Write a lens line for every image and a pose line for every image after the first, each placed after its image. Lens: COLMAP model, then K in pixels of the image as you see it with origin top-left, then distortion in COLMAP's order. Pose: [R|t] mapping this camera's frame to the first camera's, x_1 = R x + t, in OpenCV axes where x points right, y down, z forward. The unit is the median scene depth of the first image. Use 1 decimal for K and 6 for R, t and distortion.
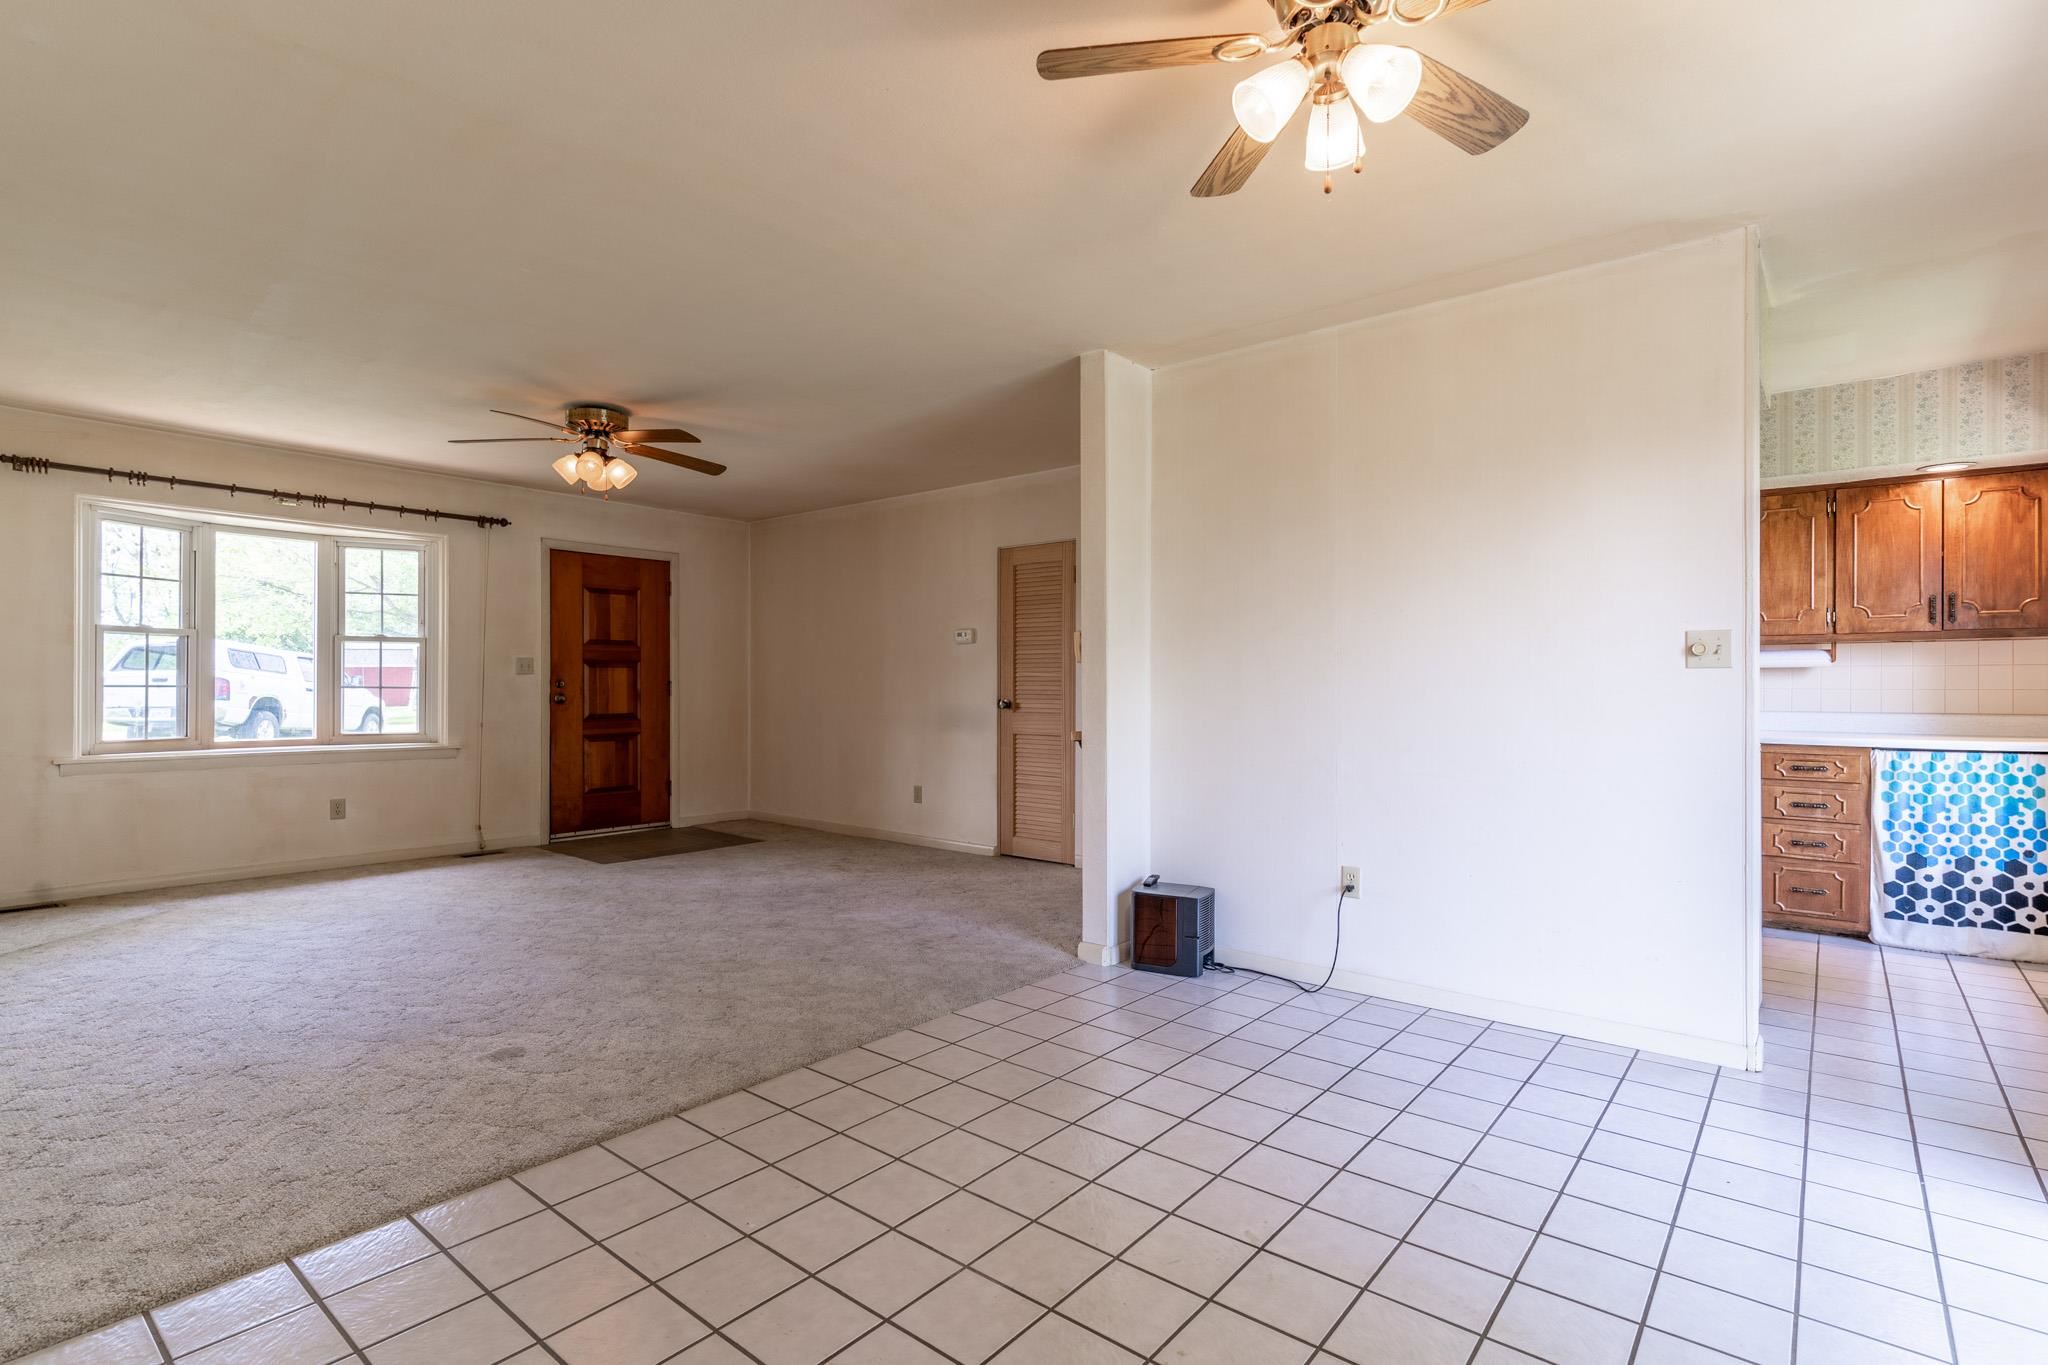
lens RADIAL K [[983.2, 0, 1024.0], [0, 983.2, 682.5], [0, 0, 1]] dist [0.001889, 0.000920]
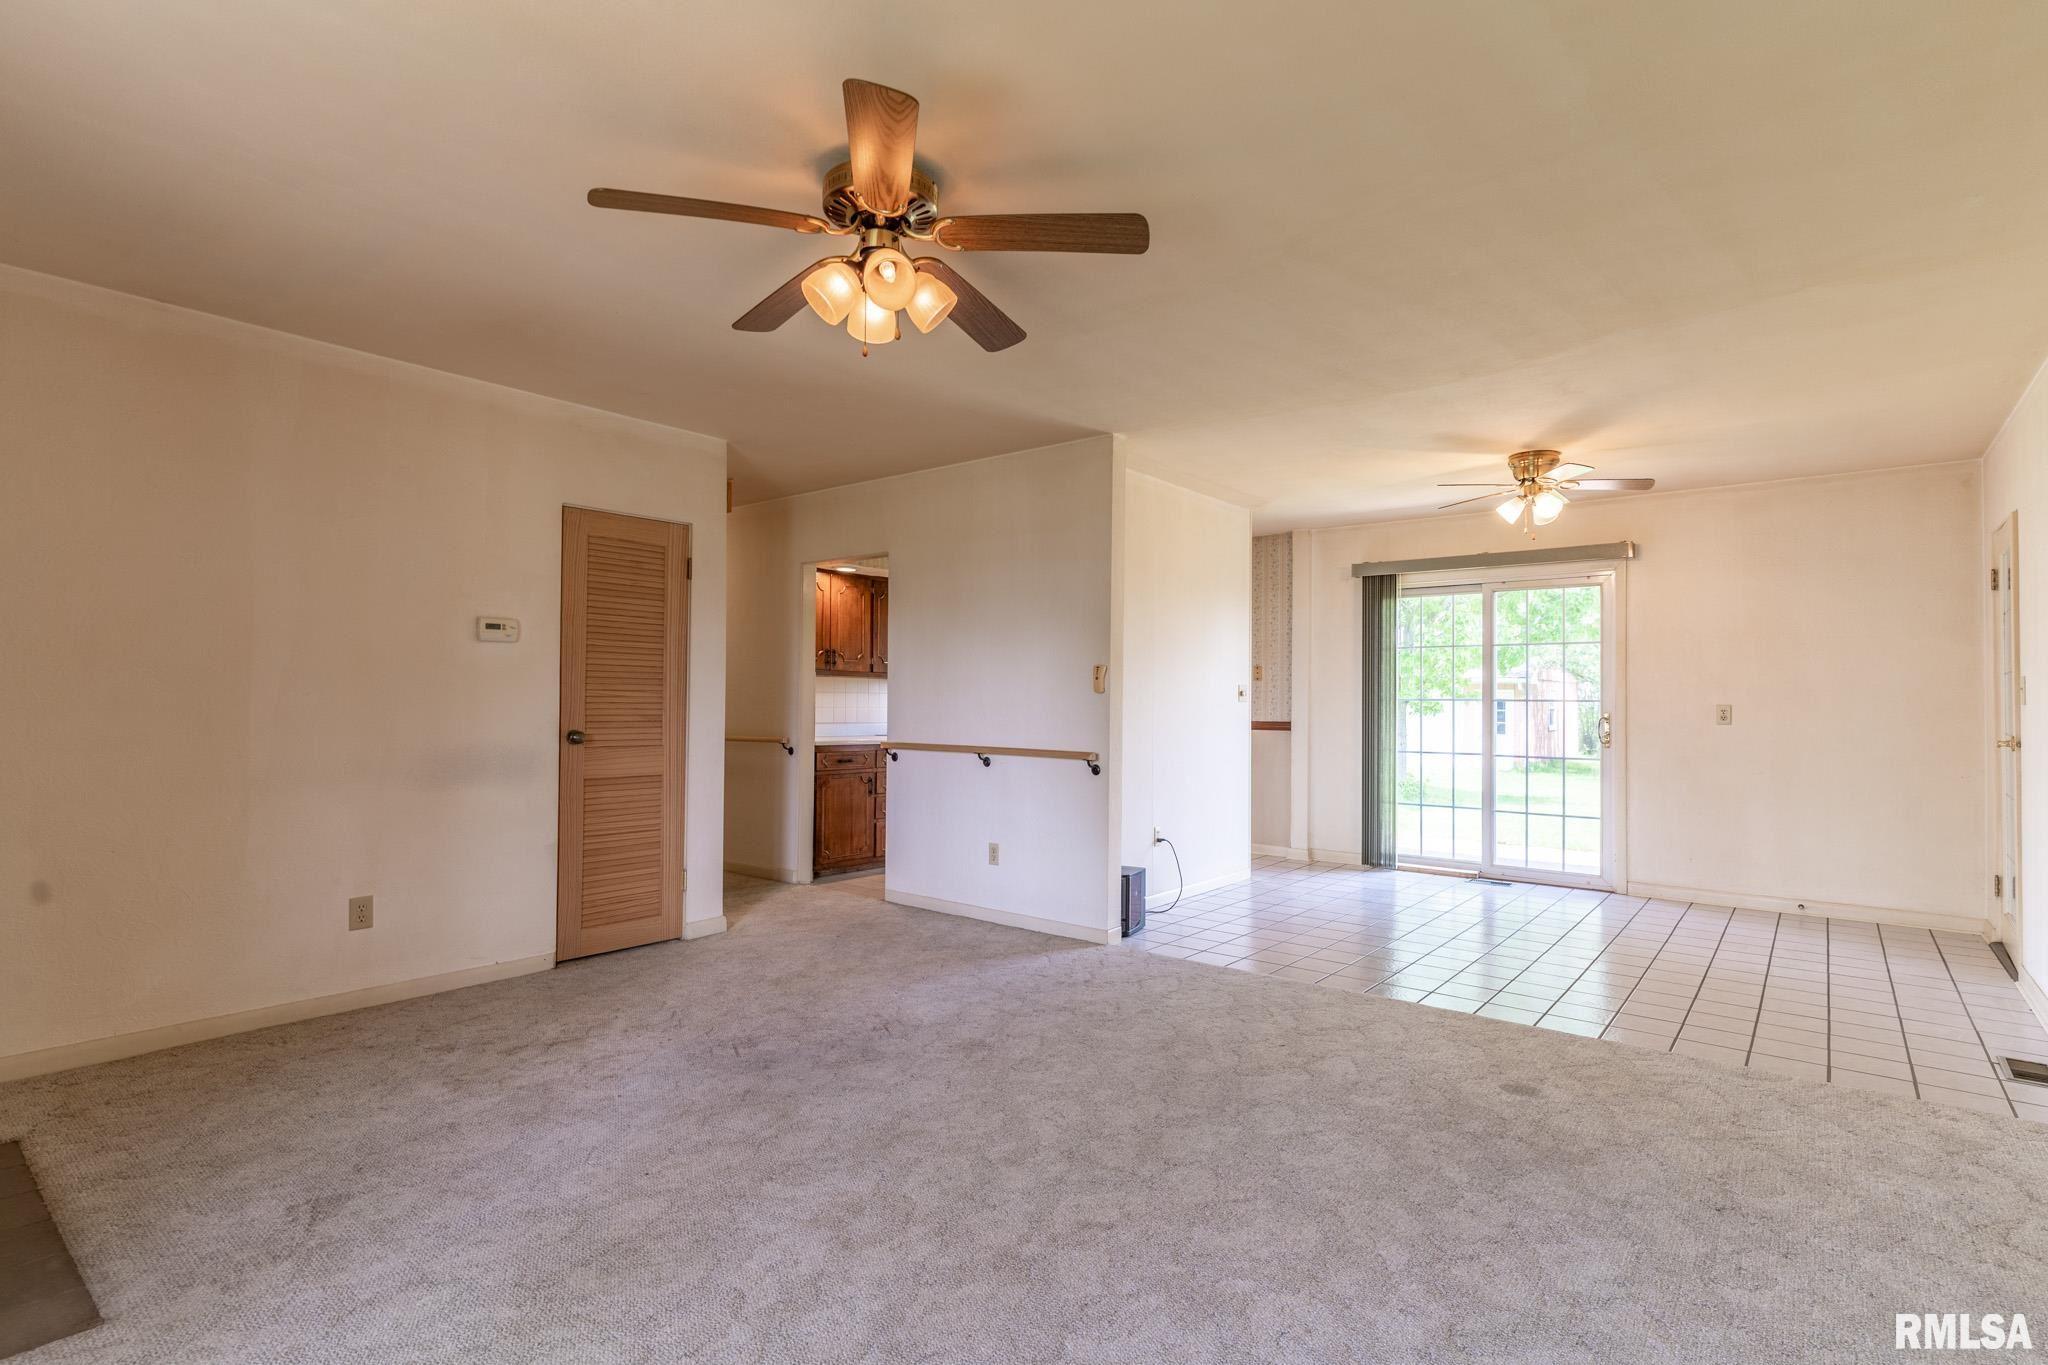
lens RADIAL K [[983.2, 0, 1024.0], [0, 983.2, 682.5], [0, 0, 1]] dist [0.001889, 0.000920]
pose [[-0.008106, 0.017629, 0.999812, -0.705608], [-0.011248, 0.999780, -0.017720, -0.007125], [-0.999904, -0.011389, -0.007906, 0.698639]]
